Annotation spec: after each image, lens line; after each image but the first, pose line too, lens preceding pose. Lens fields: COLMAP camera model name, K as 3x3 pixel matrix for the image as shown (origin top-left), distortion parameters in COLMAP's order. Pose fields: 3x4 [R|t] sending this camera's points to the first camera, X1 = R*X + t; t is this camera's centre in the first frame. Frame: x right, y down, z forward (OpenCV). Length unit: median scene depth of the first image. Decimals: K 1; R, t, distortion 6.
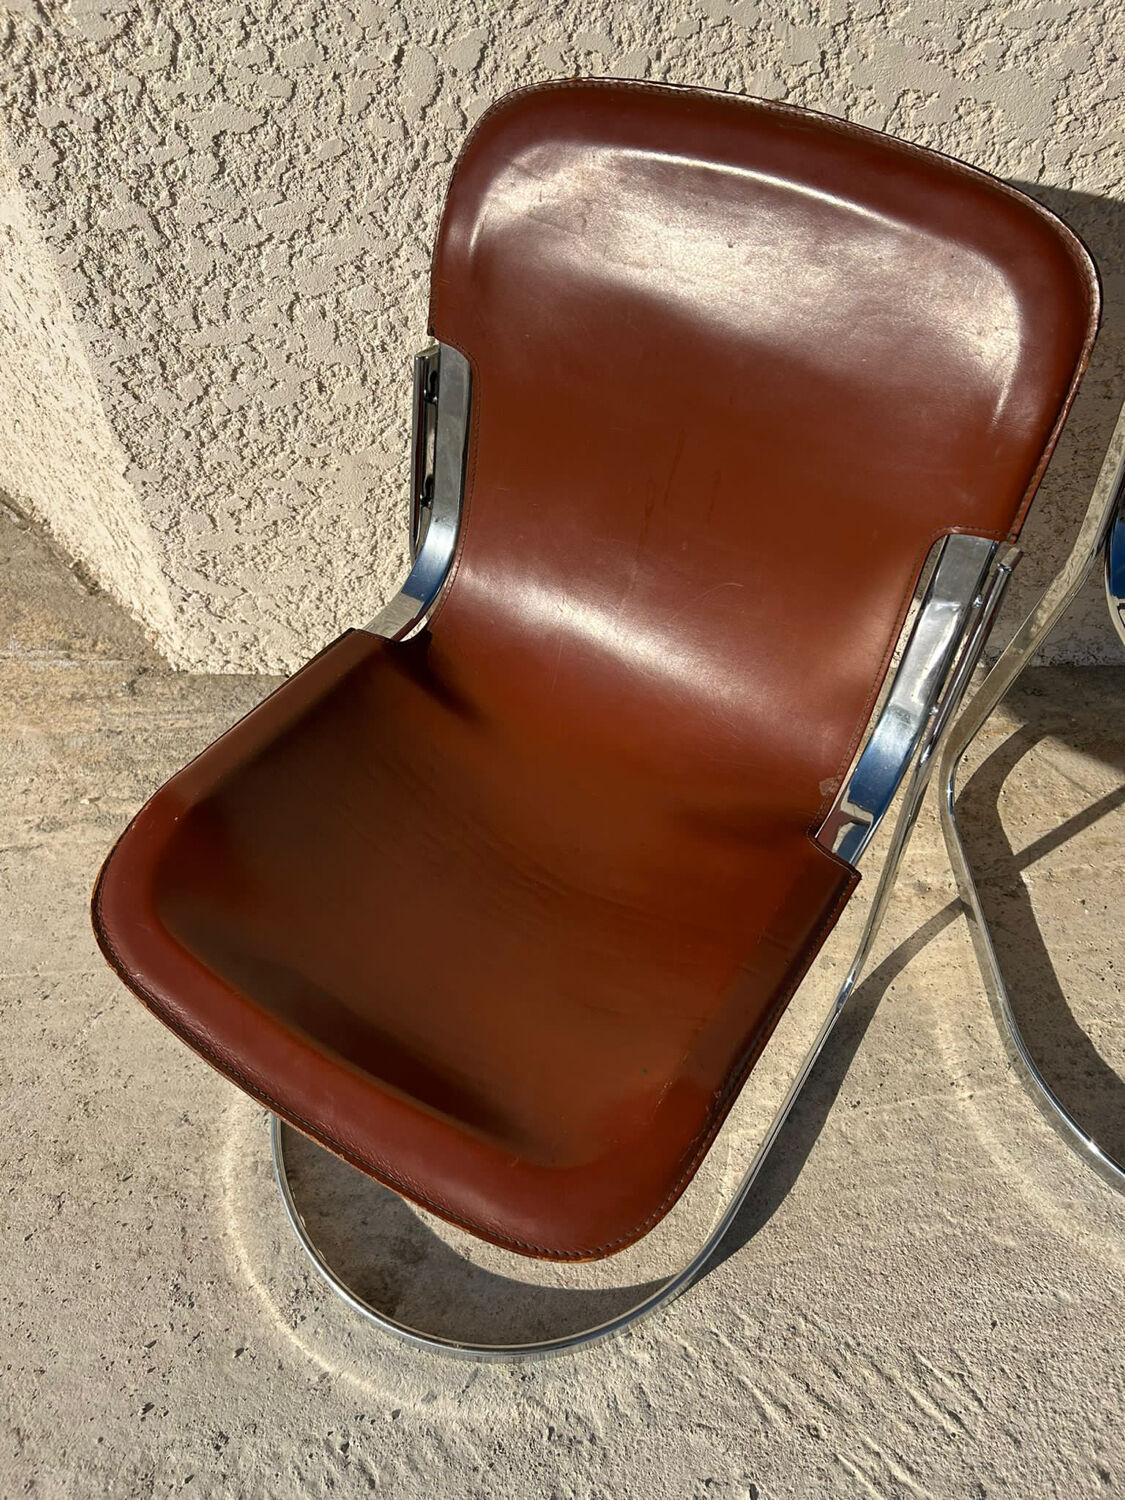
lens RADIAL K [[1135.6, 0, 546.8], [0, 1135.6, 742.0], [0, 0, 1]] dist [0.039101, -0.048946]
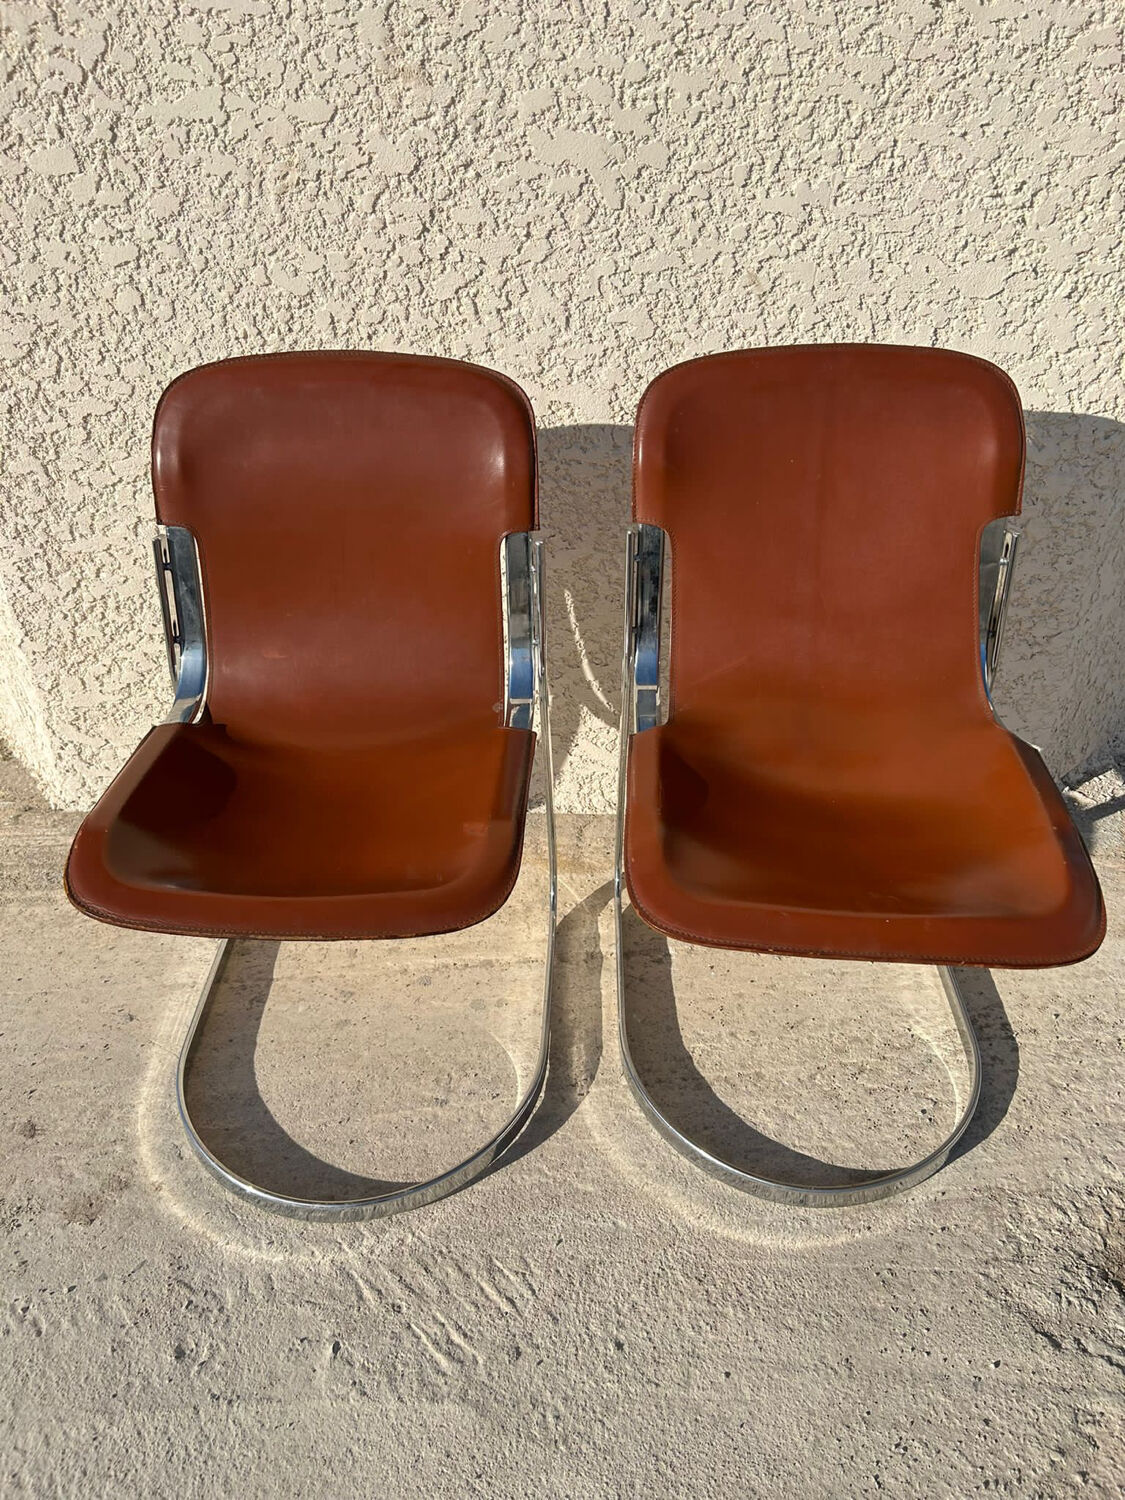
lens RADIAL K [[1135.6, 0, 562.5], [0, 1135.6, 751.9], [0, 0, 1]] dist [0.039101, -0.048946]
pose [[0.999687, 0.016630, -0.018698, 0.370758], [-0.021362, 0.956317, -0.291549, 0.326749], [0.013032, 0.291858, 0.956373, -0.332807]]
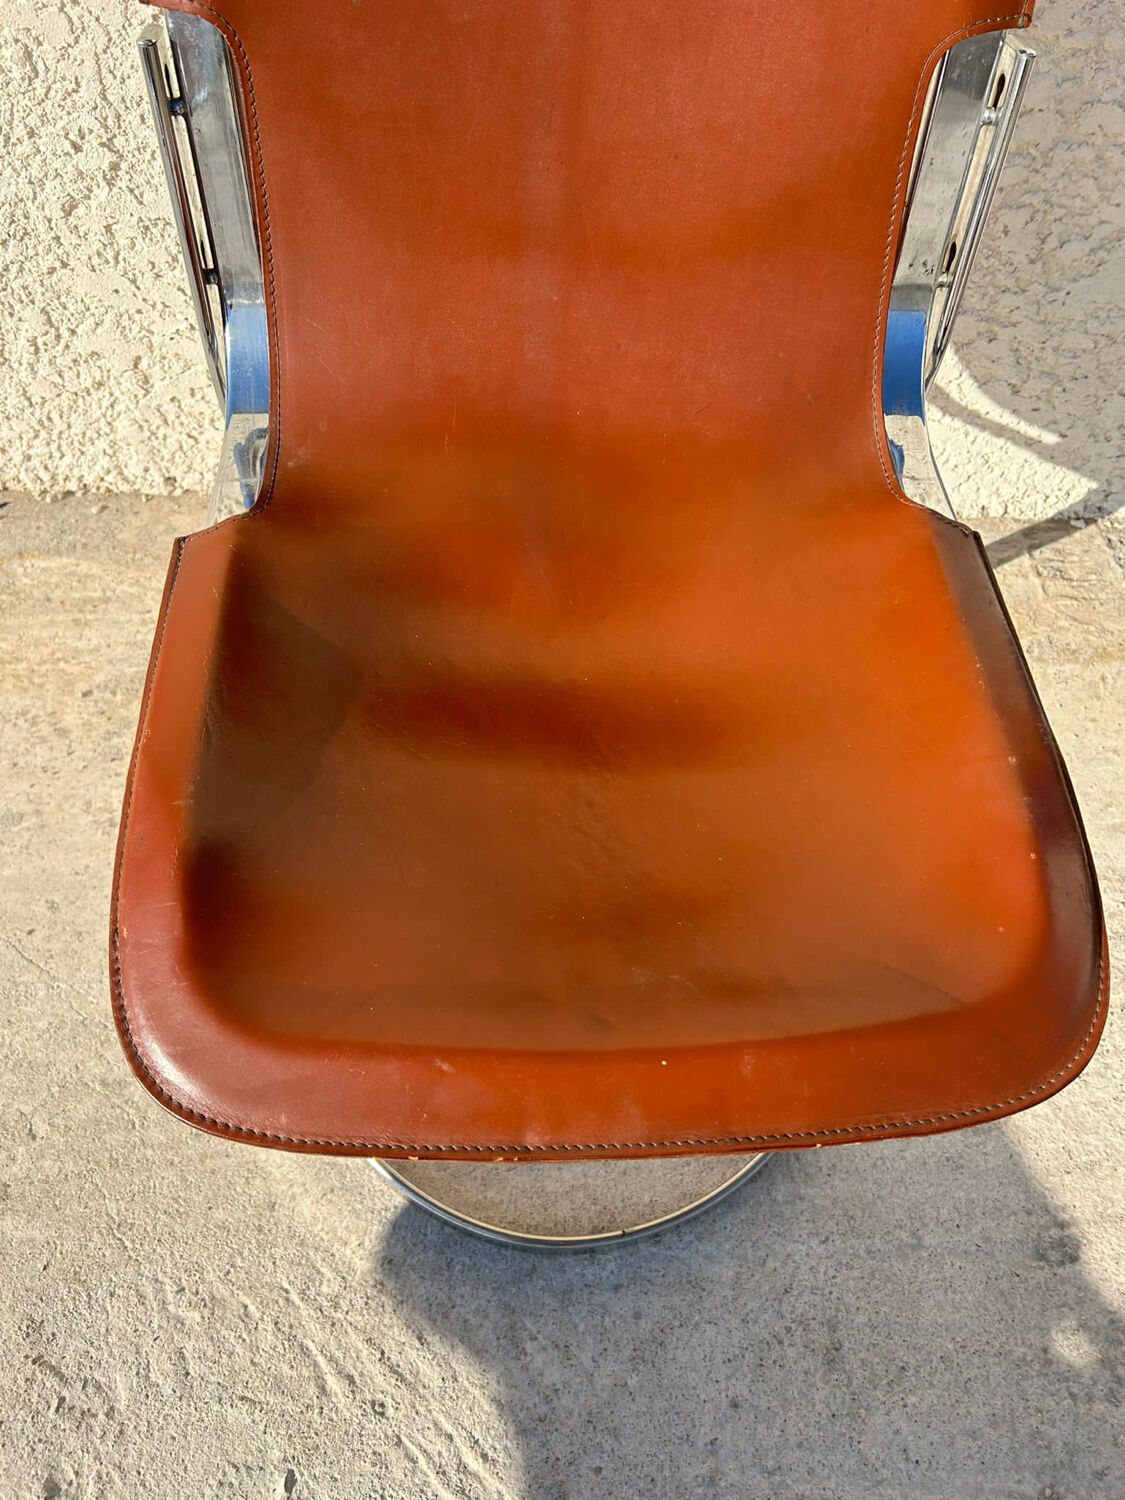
lens RADIAL K [[1140.2, 0, 547.3], [0, 1140.2, 757.6], [0, 0, 1]] dist [0.031367, -0.044366]
pose [[0.999272, 0.030640, 0.022749, 0.278268], [-0.033168, 0.992143, 0.120632, 0.022680], [-0.018874, -0.121299, 0.992437, 0.193975]]
